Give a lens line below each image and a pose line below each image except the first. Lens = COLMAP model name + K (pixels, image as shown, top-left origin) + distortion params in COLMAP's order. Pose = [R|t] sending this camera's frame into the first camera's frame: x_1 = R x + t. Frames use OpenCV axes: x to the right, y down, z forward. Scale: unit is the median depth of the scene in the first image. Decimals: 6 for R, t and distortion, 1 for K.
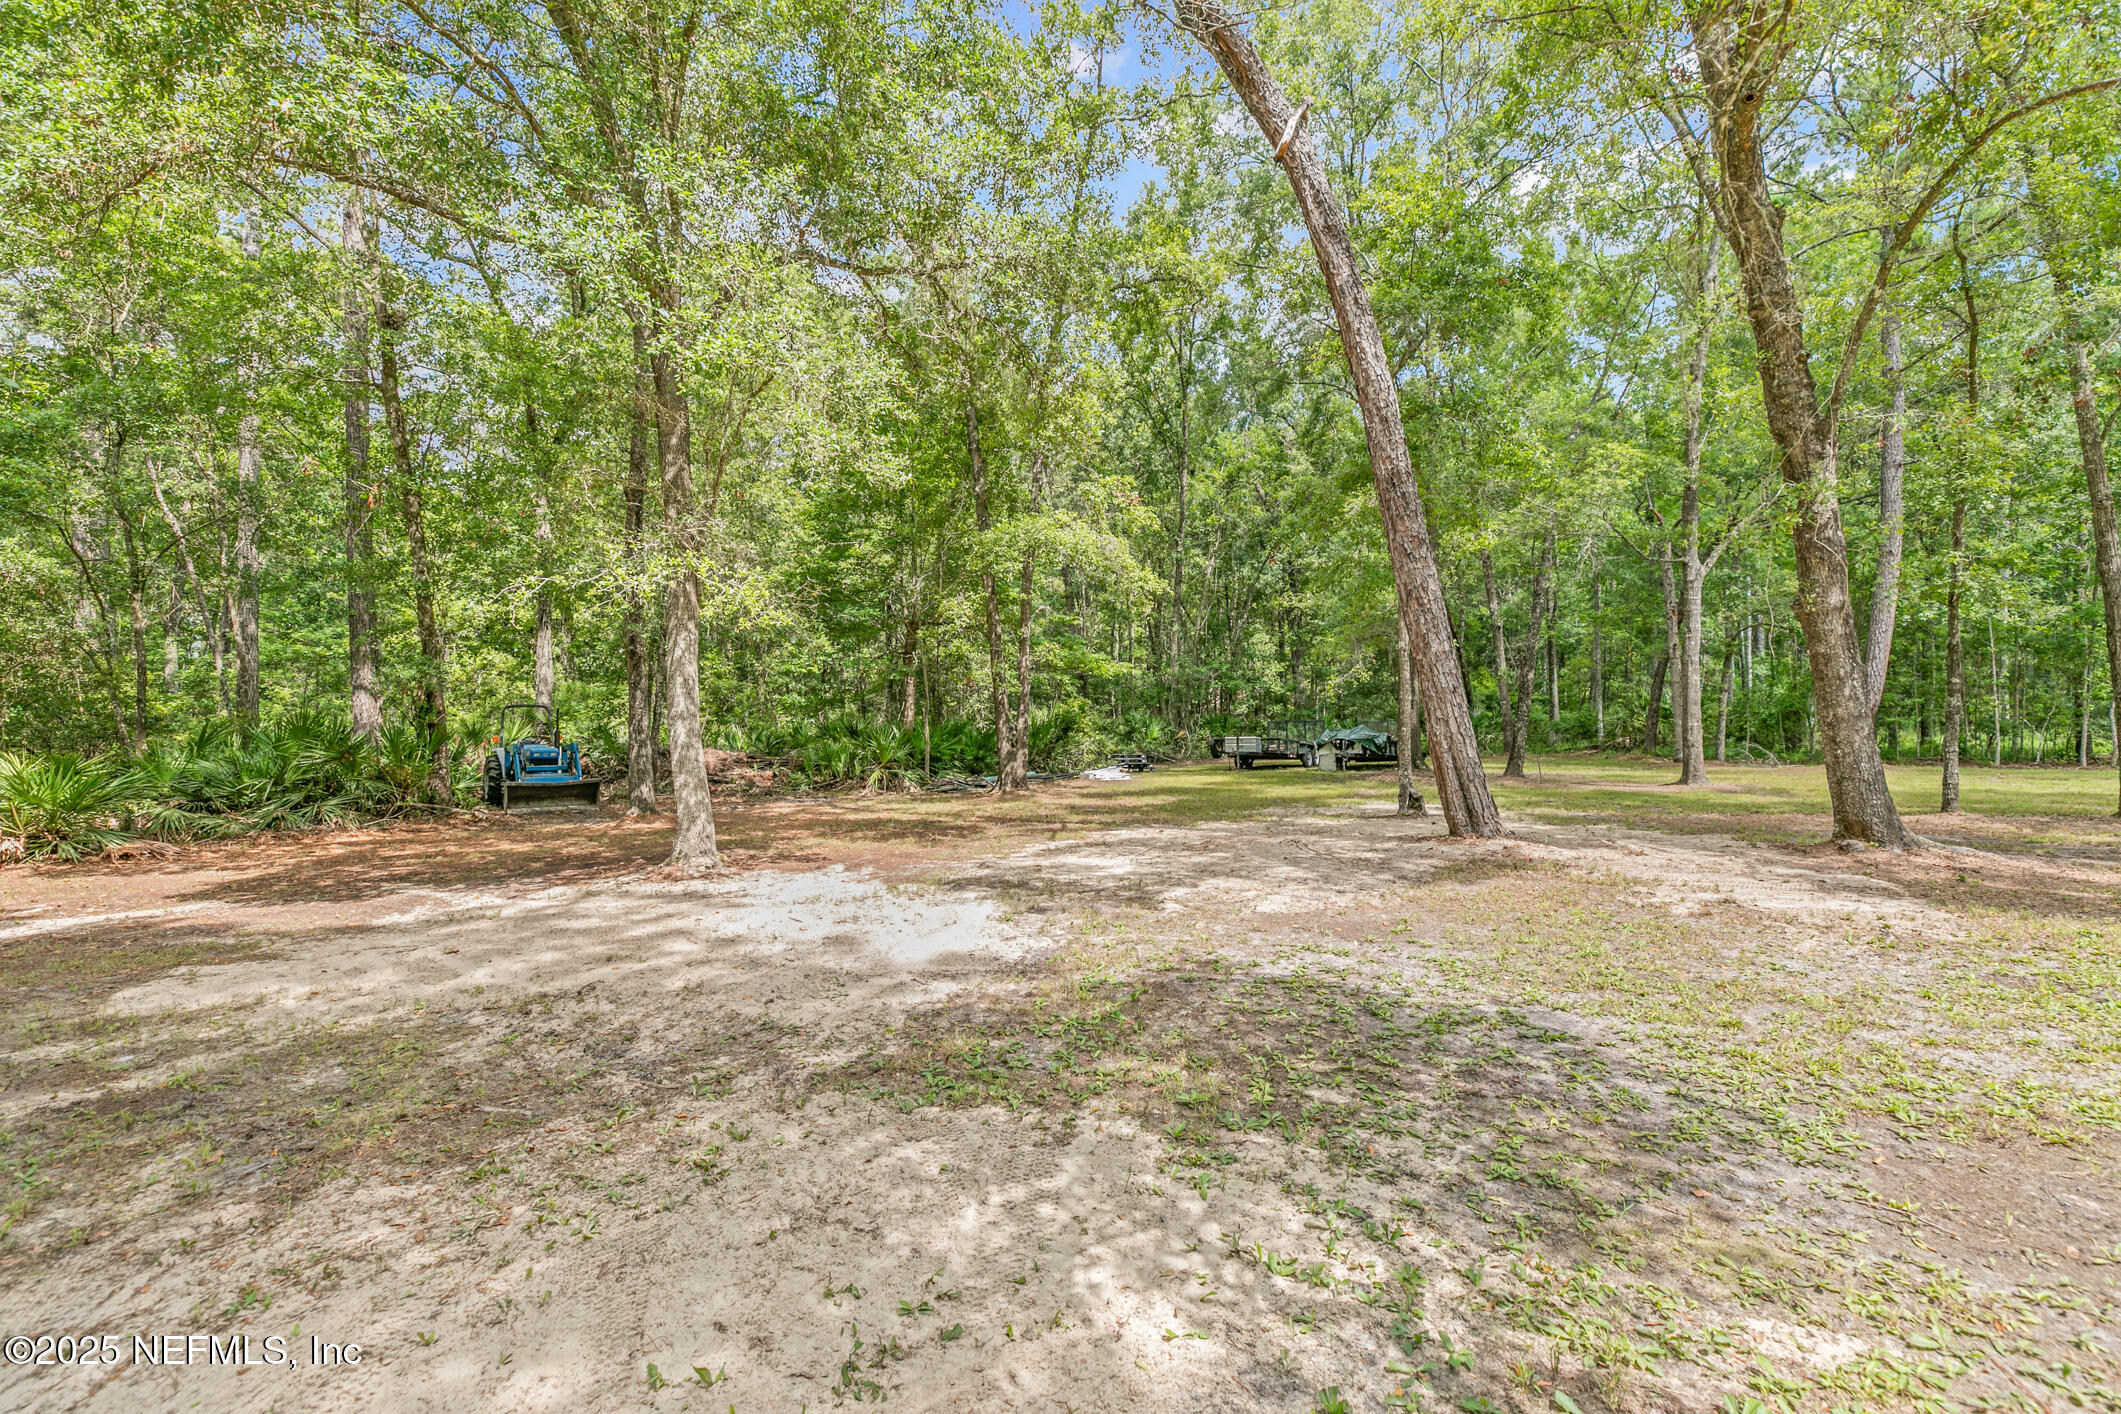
lens RADIAL K [[952.4, 0, 1060.5], [0, 952.4, 707.0], [0, 0, 1]] dist [0.001785, 0.000148]
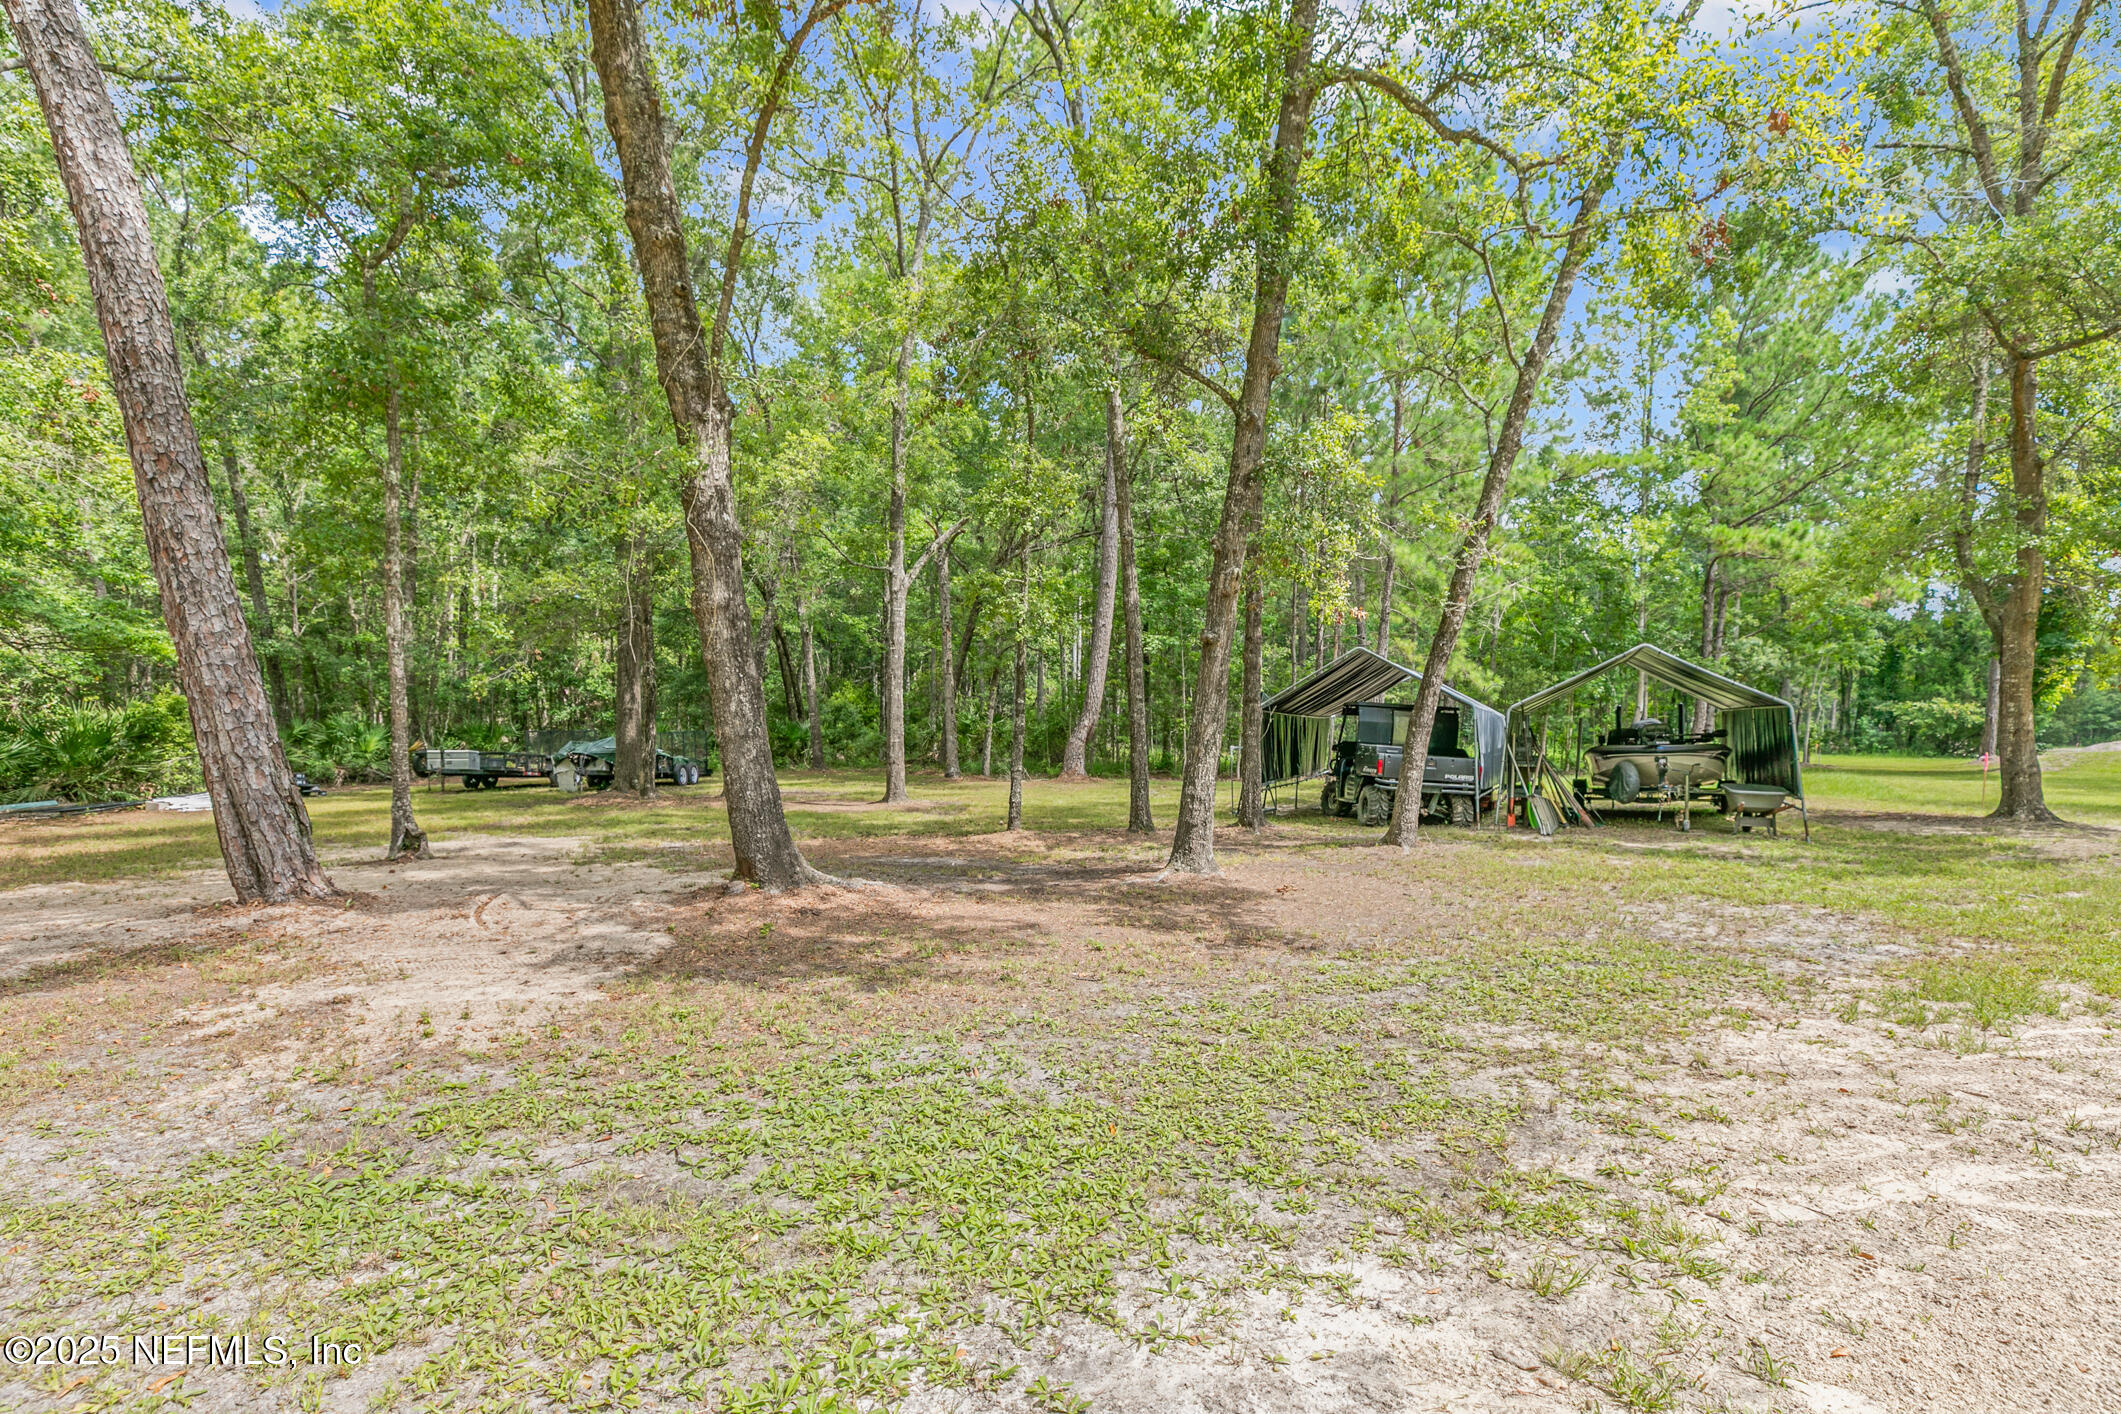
lens RADIAL K [[1006.3, 0, 1066.0], [0, 1006.3, 764.2], [0, 0, 1]] dist [-0.003391, -0.001670]
pose [[0.850292, -0.002977, 0.526303, 0.395414], [-0.022211, 0.998890, 0.041533, -0.005798], [-0.525843, -0.047005, 0.849282, 0.056636]]
